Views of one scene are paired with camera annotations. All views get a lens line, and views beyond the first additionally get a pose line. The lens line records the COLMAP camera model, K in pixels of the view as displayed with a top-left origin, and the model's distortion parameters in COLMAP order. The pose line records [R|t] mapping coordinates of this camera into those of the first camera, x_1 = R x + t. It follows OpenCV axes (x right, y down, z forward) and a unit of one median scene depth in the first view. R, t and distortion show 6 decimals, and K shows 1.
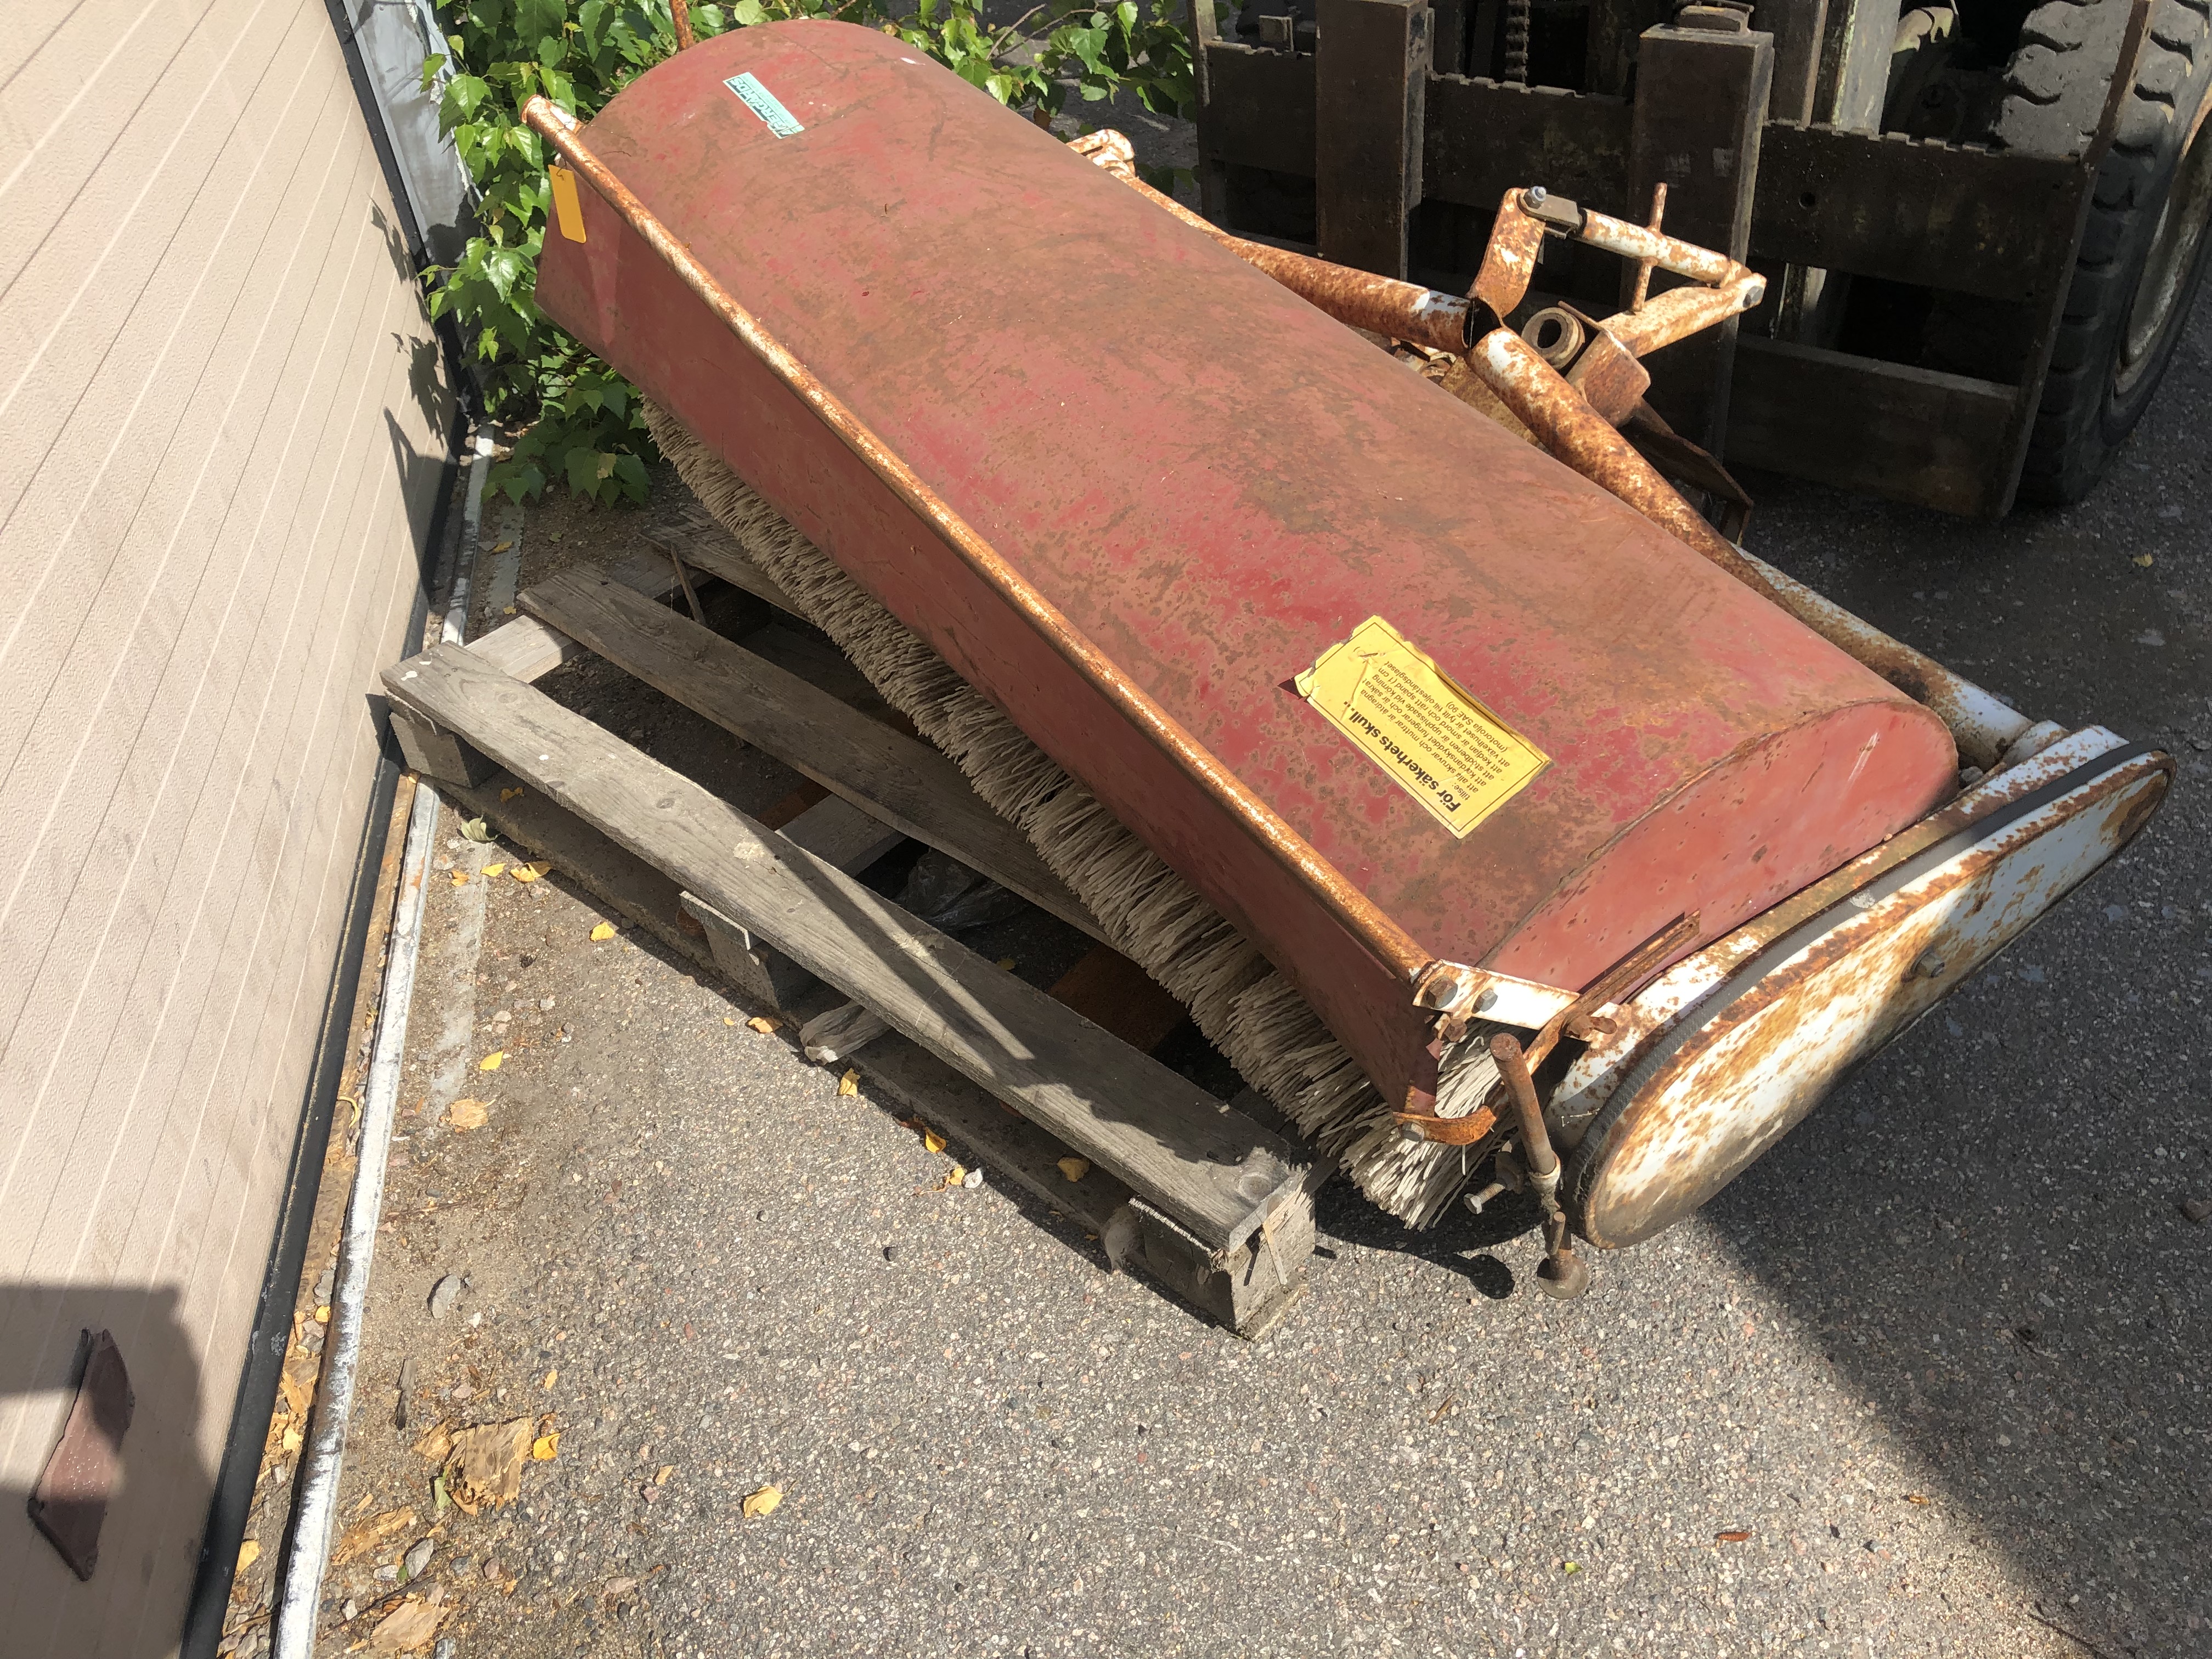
lens RADIAL K [[1824.5, 0, 1125.9], [0, 1824.5, 829.9], [0, 0, 1]] dist [0.046941, -0.046180]
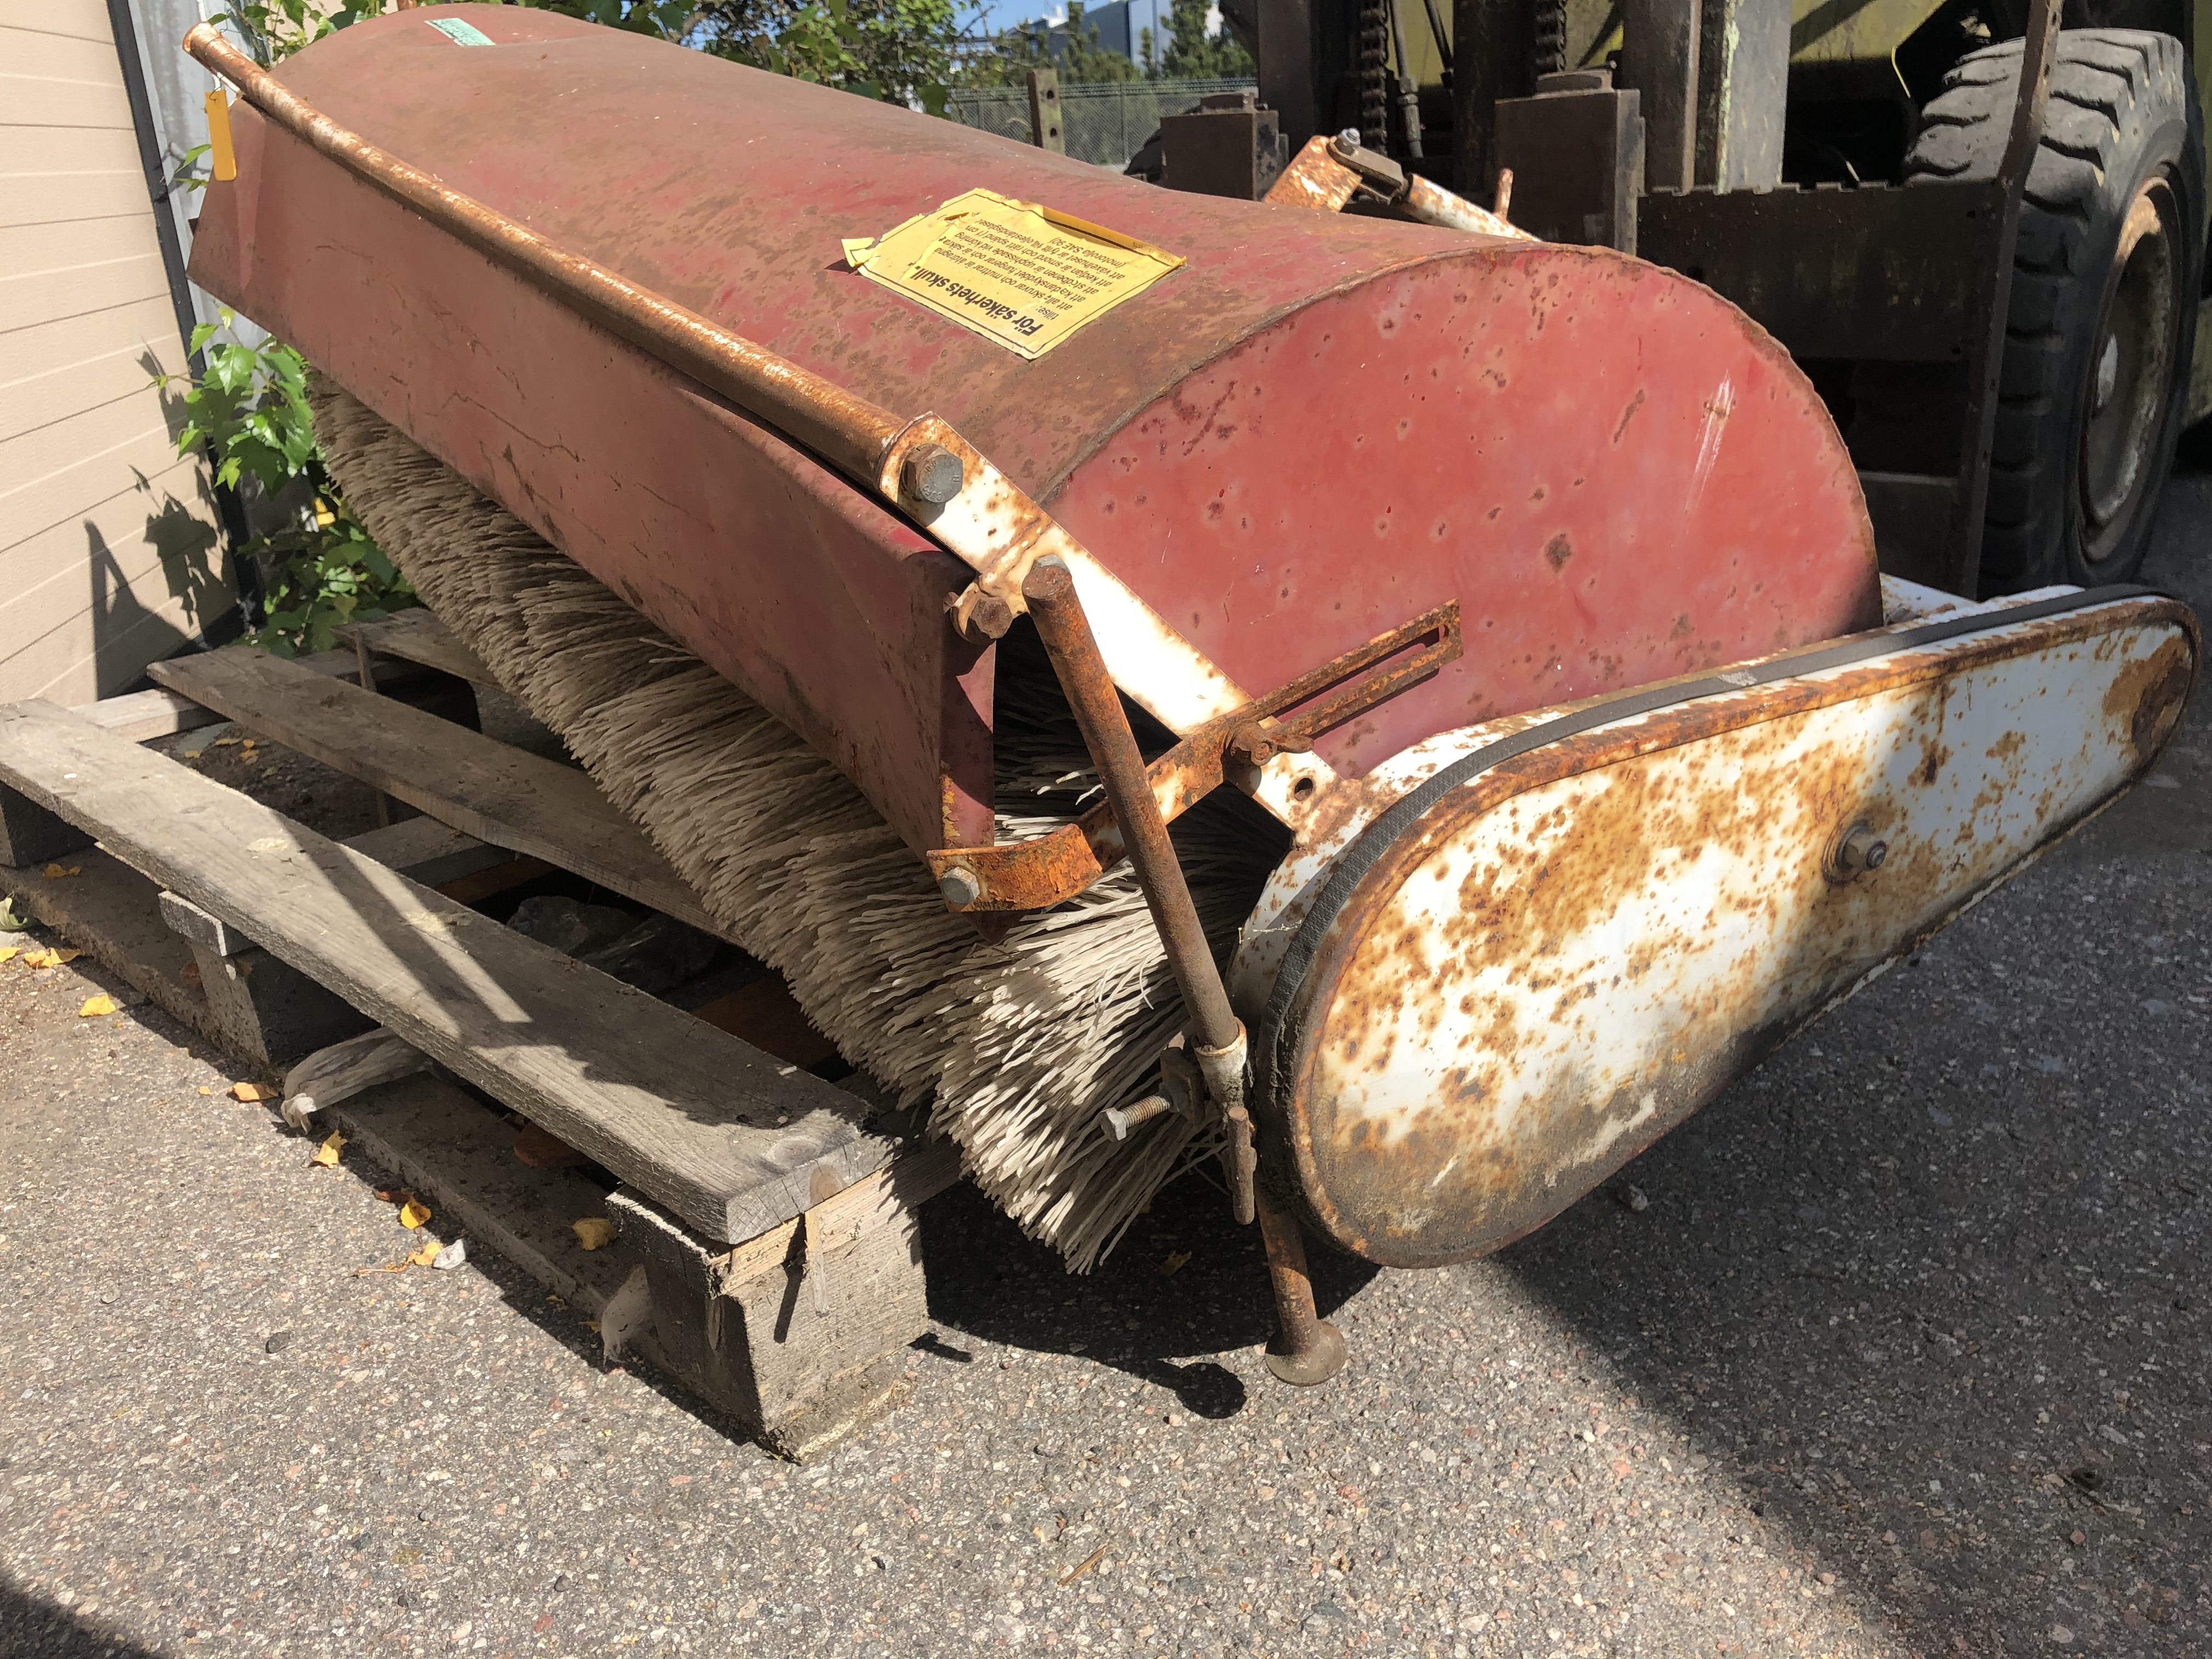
lens RADIAL K [[1823.4, 0, 1126.9], [0, 1823.4, 808.7], [0, 0, 1]] dist [0.070258, -0.105161]
pose [[0.999182, 0.036897, -0.016571, 0.180773], [-0.040260, 0.946622, -0.319823, 0.267185], [0.003886, 0.320228, 0.947332, 0.364760]]
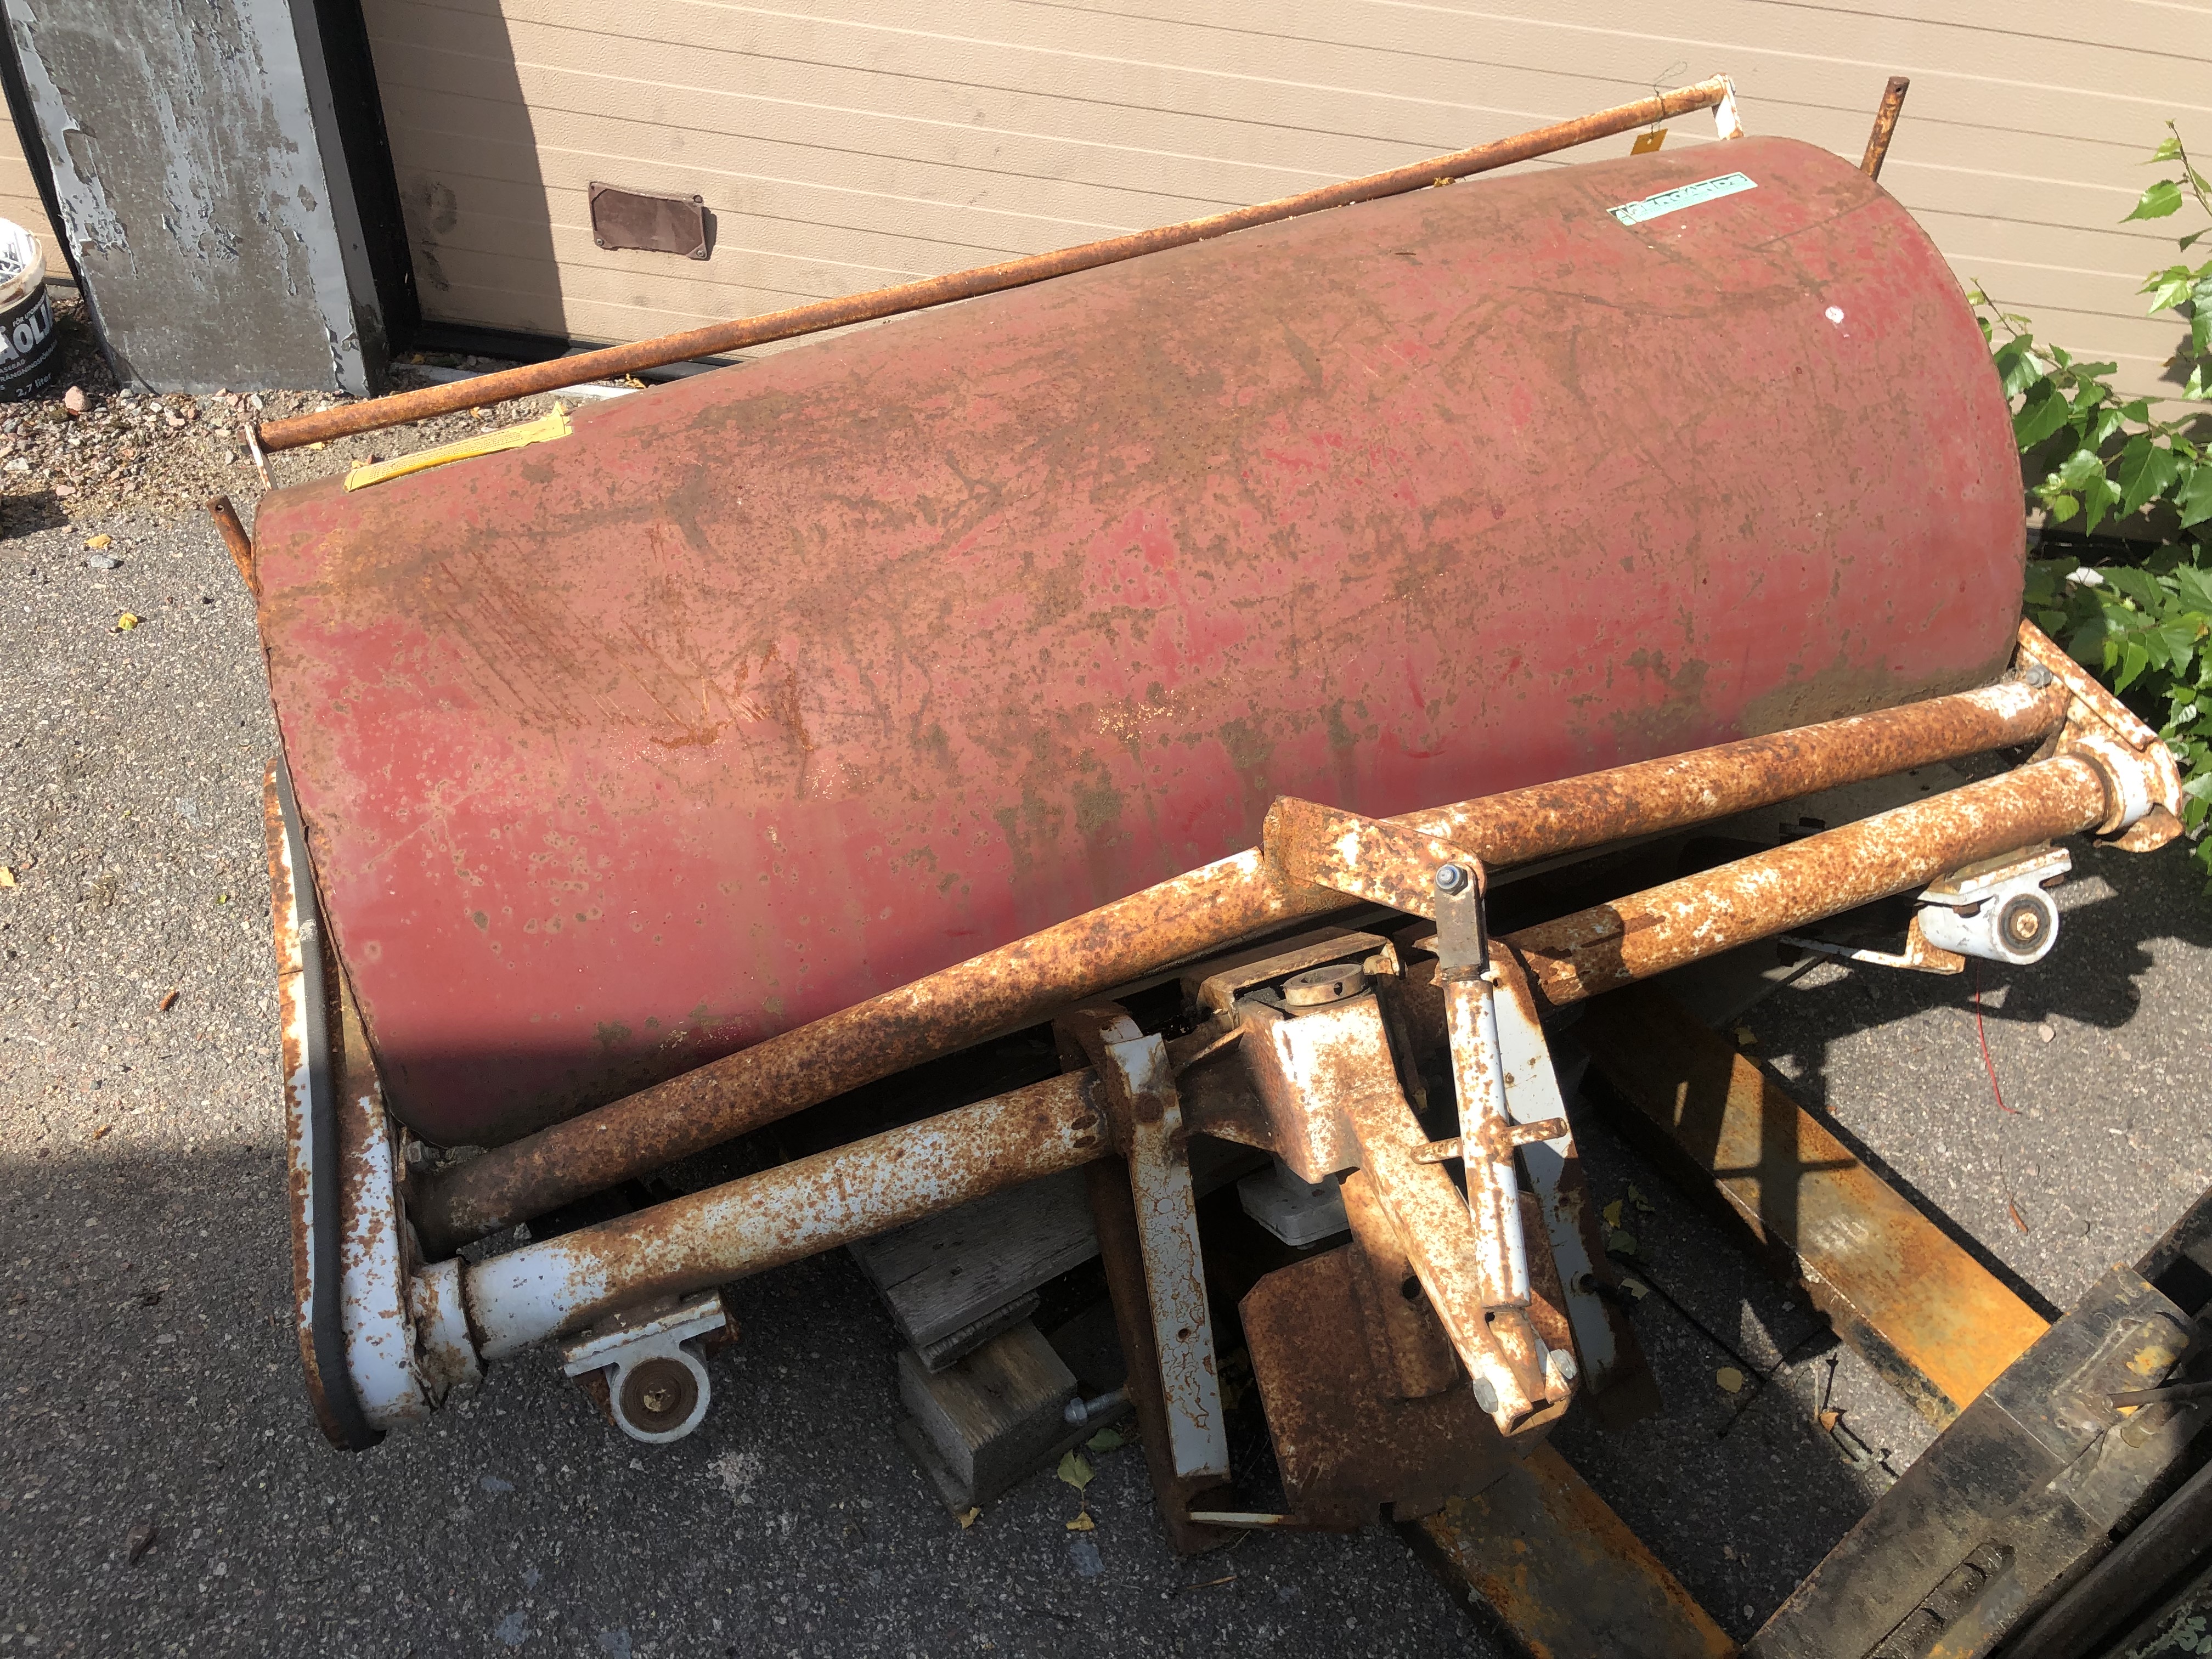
lens RADIAL K [[1811.5, 0, 1123.5], [0, 1811.5, 828.0], [0, 0, 1]] dist [0.204603, -0.474385]
pose [[-0.256932, 0.726870, -0.636904, 0.803031], [-0.674814, 0.336831, 0.656636, -0.852467], [0.691817, 0.598503, 0.403959, 0.782778]]
